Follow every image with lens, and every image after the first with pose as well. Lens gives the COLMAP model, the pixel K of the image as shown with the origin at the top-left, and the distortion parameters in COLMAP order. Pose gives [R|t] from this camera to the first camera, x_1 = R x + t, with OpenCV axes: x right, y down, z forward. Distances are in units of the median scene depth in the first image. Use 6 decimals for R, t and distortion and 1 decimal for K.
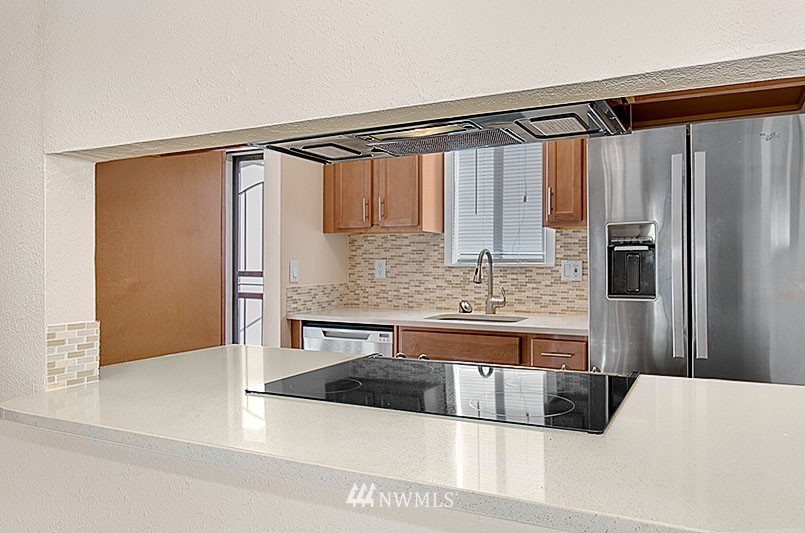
lens RADIAL K [[598.5, 0, 402.5], [0, 598.5, 266.5], [0, 0, 1]] dist [-0.001484, -0.001298]
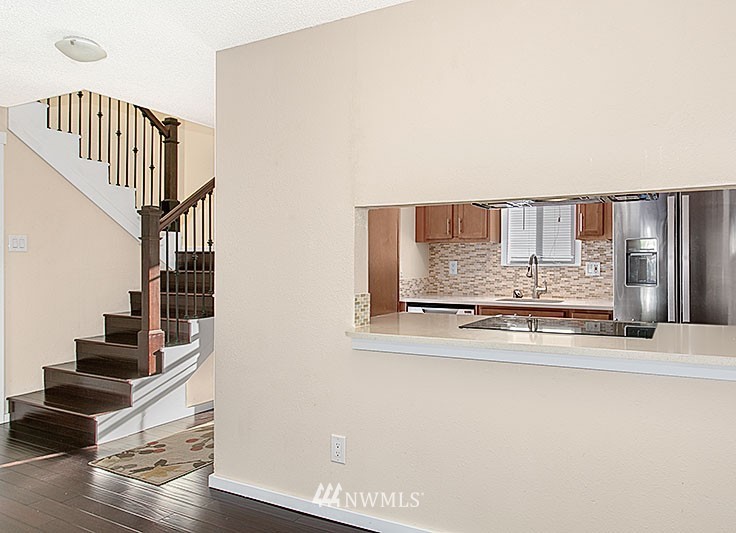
lens RADIAL K [[555.6, 0, 368.0], [0, 555.6, 266.5], [0, 0, 1]] dist [-0.028793, 0.004096]
pose [[0.999467, 0.003788, -0.032437, -0.214797], [-0.003841, 0.999991, -0.001551, 0.004809], [0.032430, 0.001675, 0.999473, -0.356101]]
